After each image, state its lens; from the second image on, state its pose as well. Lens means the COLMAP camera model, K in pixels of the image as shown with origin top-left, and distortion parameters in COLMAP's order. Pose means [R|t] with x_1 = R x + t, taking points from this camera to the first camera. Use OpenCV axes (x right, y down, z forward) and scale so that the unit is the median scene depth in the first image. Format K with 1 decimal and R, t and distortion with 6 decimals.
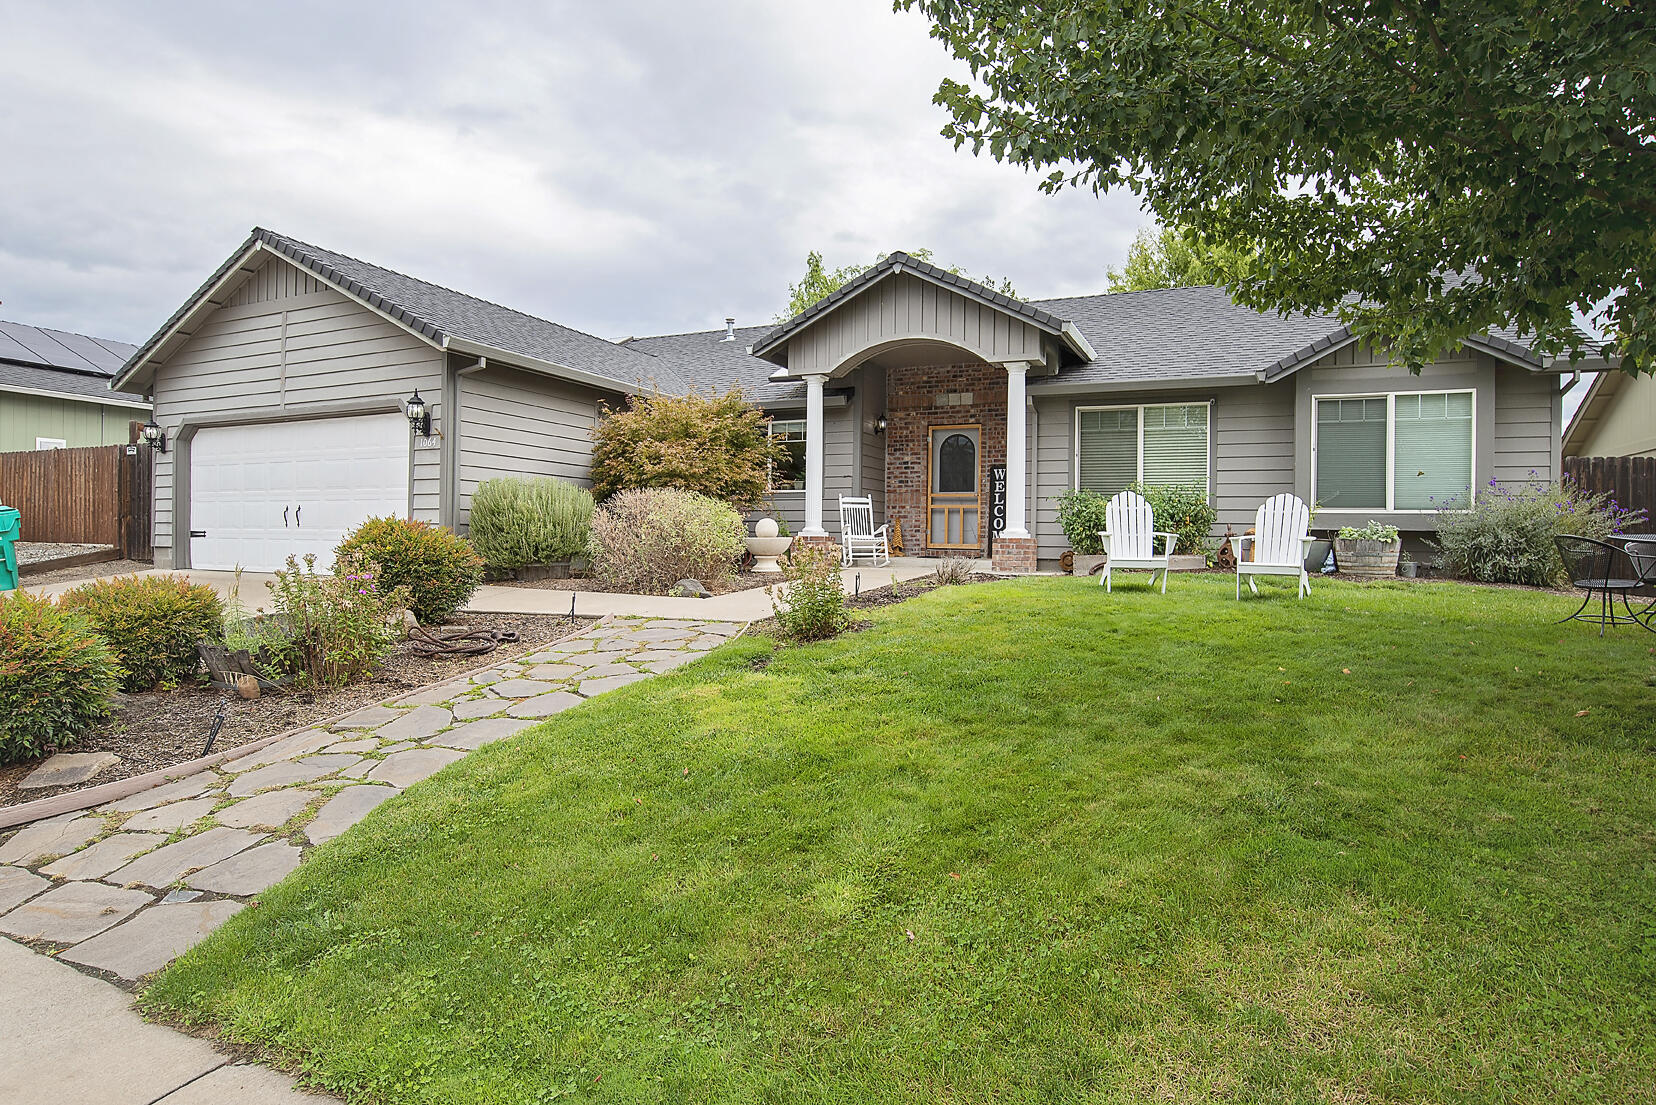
lens RADIAL K [[859.1, 0, 828.0], [0, 859.1, 552.5], [0, 0, 1]] dist [-0.053927, 0.031074]
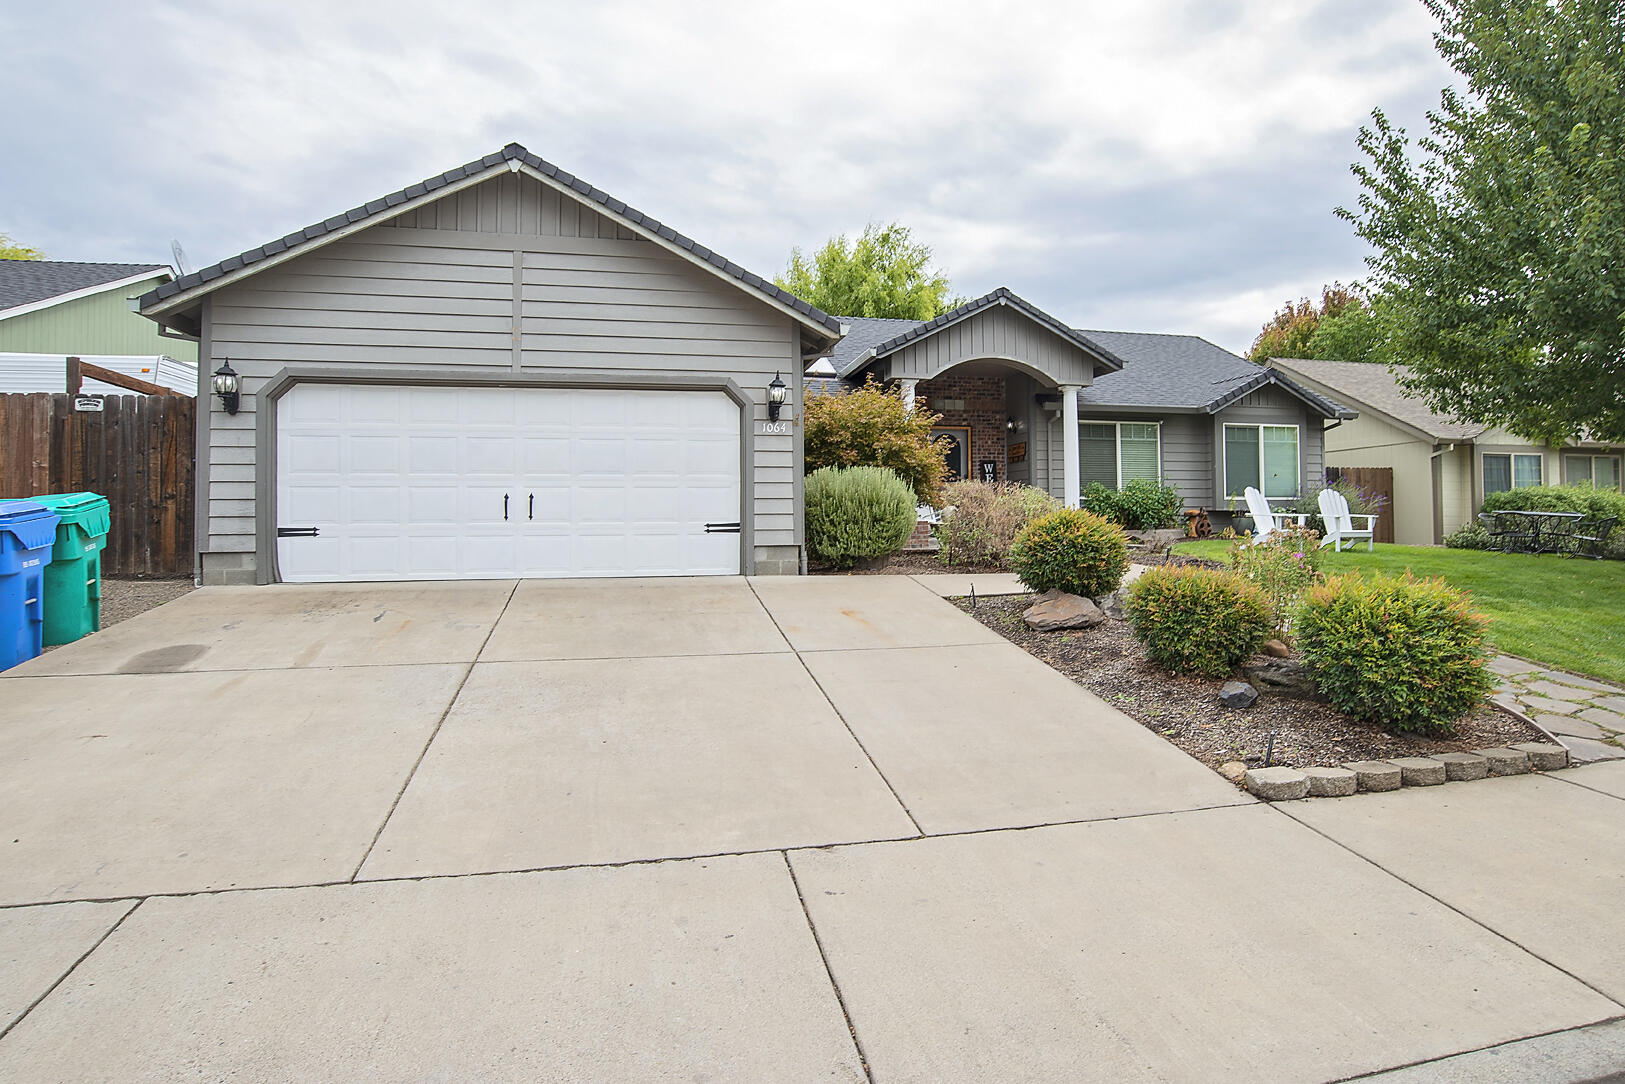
lens RADIAL K [[846.5, 0, 812.6], [0, 846.5, 509.8], [0, 0, 1]] dist [-0.004707, -0.000440]
pose [[0.808341, -0.010339, 0.588624, -0.868484], [0.023845, 0.999600, -0.015189, -0.020873], [-0.588231, 0.026313, 0.808265, 0.187469]]
